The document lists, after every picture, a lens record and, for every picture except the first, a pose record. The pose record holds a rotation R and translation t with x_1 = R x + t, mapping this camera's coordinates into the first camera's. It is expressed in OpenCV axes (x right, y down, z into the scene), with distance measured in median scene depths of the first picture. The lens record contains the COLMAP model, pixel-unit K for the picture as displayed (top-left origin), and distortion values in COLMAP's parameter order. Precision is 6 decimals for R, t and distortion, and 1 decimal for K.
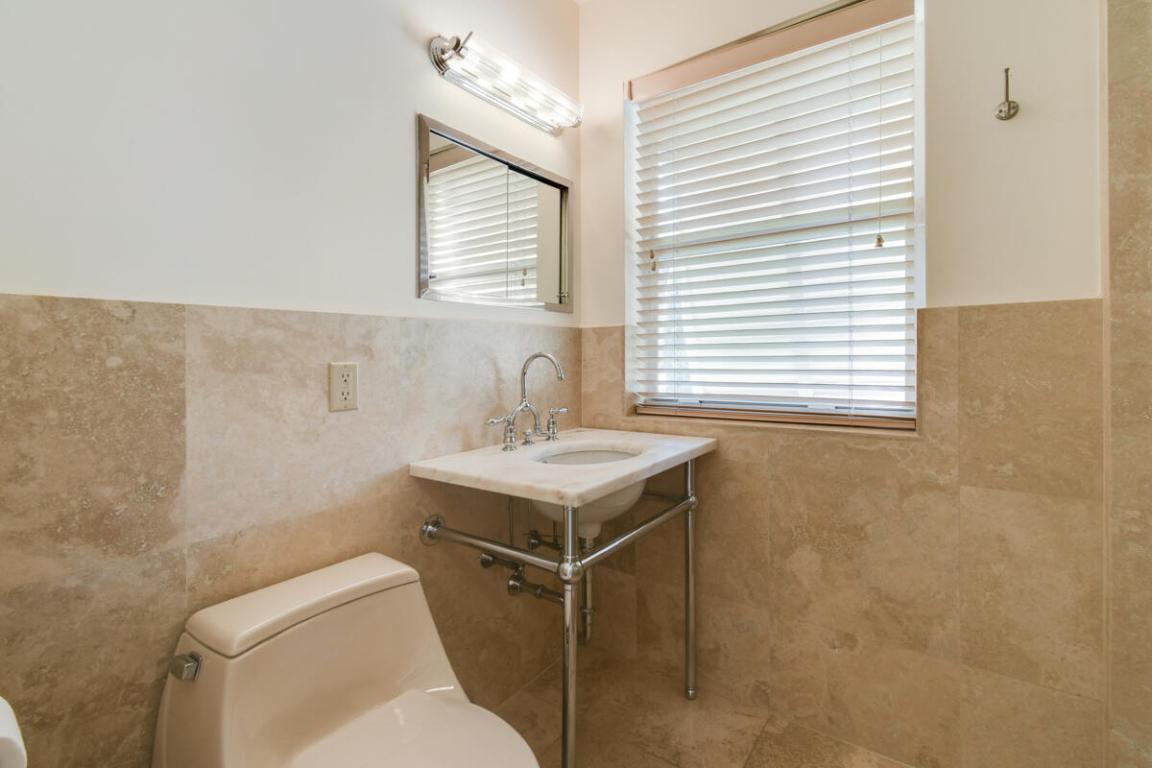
lens RADIAL K [[519.3, 0, 580.1], [0, 519.3, 357.4], [0, 0, 1]] dist [0.003027, 0.000239]
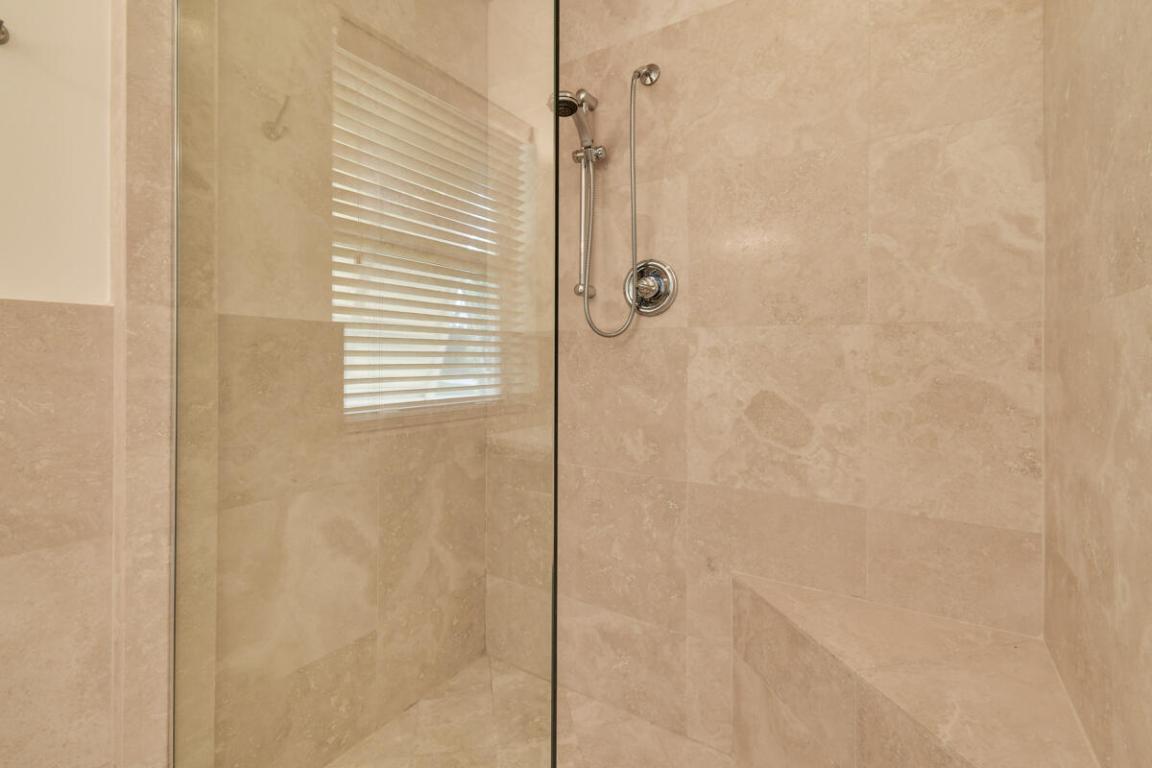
lens RADIAL K [[519.3, 0, 583.2], [0, 519.3, 363.4], [0, 0, 1]] dist [0.003027, 0.000239]
pose [[-0.053652, 0.012880, 0.998477, 0.069050], [-0.003354, 0.999909, -0.013079, -0.007474], [-0.998554, -0.004050, -0.053604, 0.251347]]
